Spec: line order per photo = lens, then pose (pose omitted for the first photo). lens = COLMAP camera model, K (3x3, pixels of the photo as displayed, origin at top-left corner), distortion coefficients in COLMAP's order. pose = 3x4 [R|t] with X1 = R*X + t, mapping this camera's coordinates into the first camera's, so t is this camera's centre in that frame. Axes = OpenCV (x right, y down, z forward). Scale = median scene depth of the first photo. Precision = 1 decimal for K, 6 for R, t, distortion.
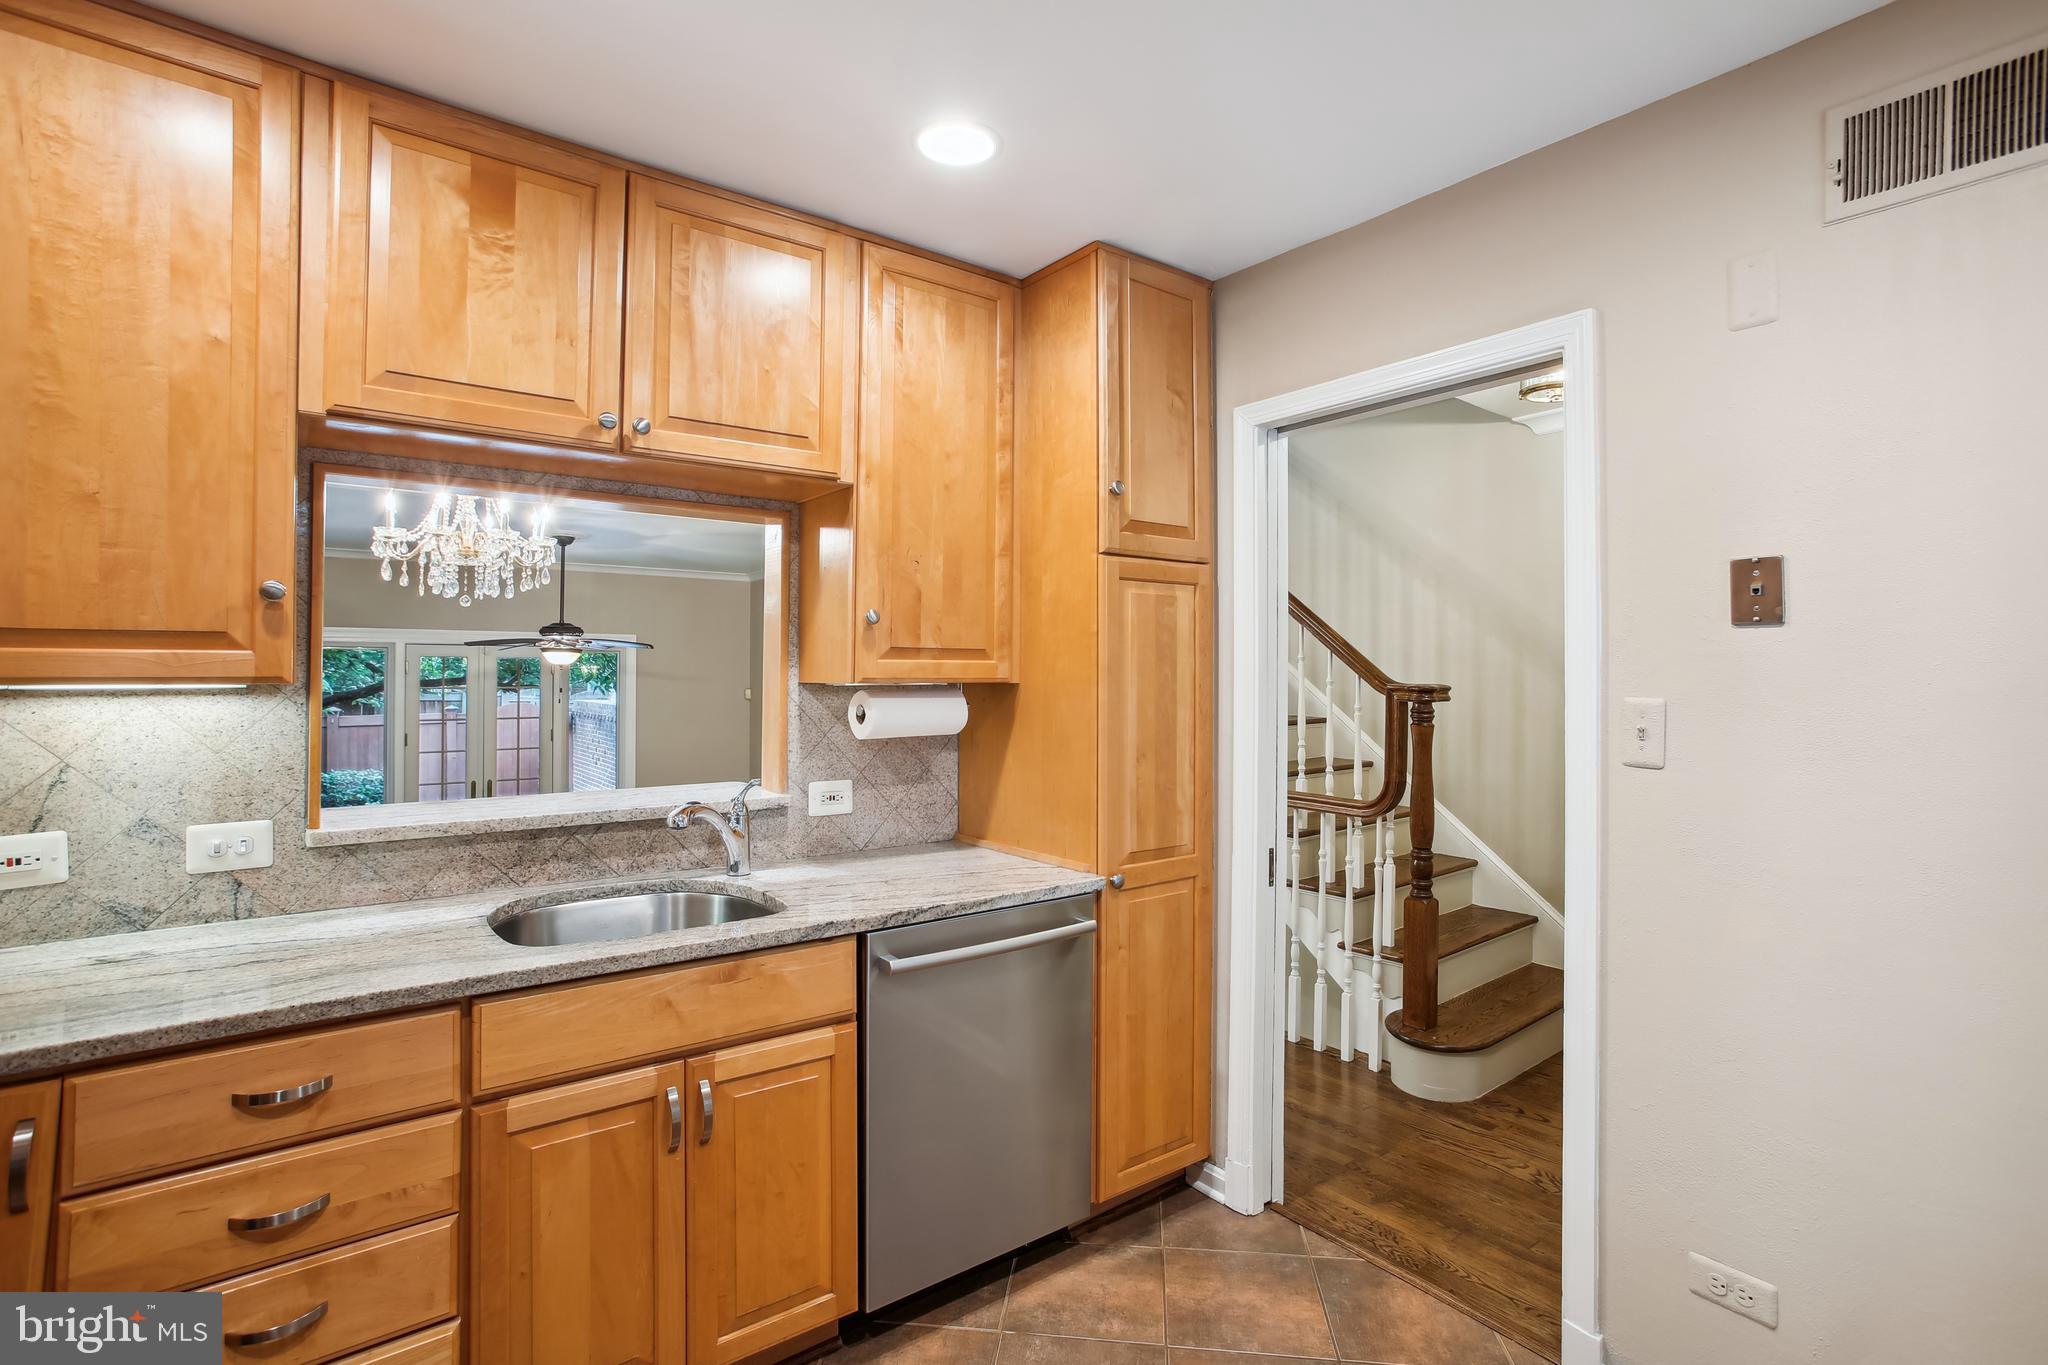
lens RADIAL K [[995.8, 0, 1013.3], [0, 995.8, 644.8], [0, 0, 1]] dist [-0.002376, 0.000225]
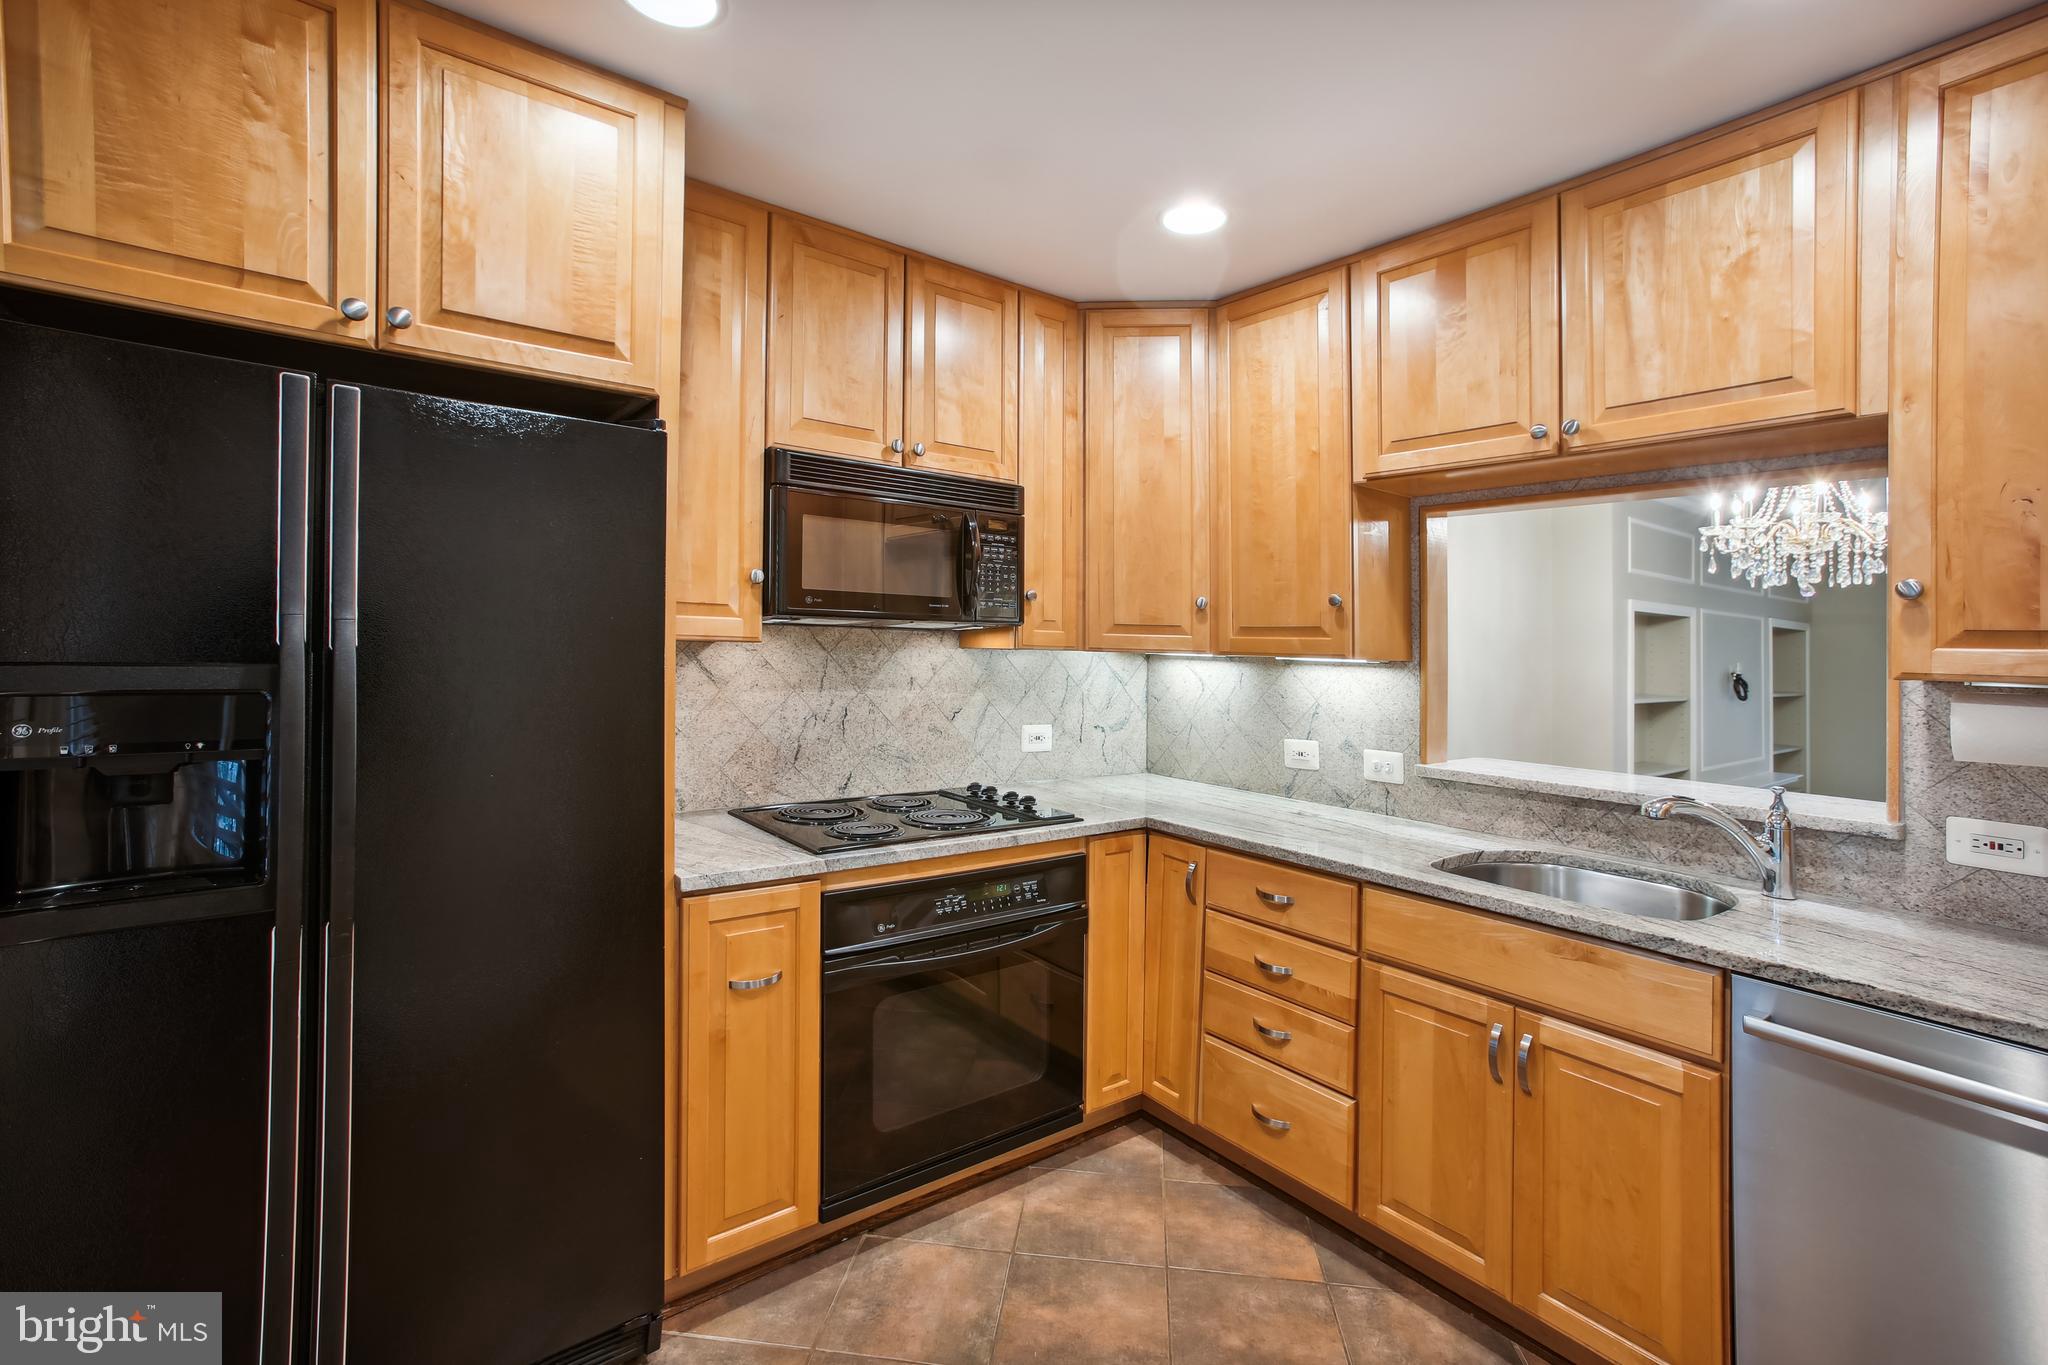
lens RADIAL K [[947.5, 0, 1023.8], [0, 947.5, 651.5], [0, 0, 1]] dist [-0.002658, -0.000056]
pose [[0.013904, 0.003594, -0.999897, 0.651390], [-0.001652, 0.999992, 0.003572, 0.019883], [0.999902, 0.001602, 0.013909, 0.409178]]
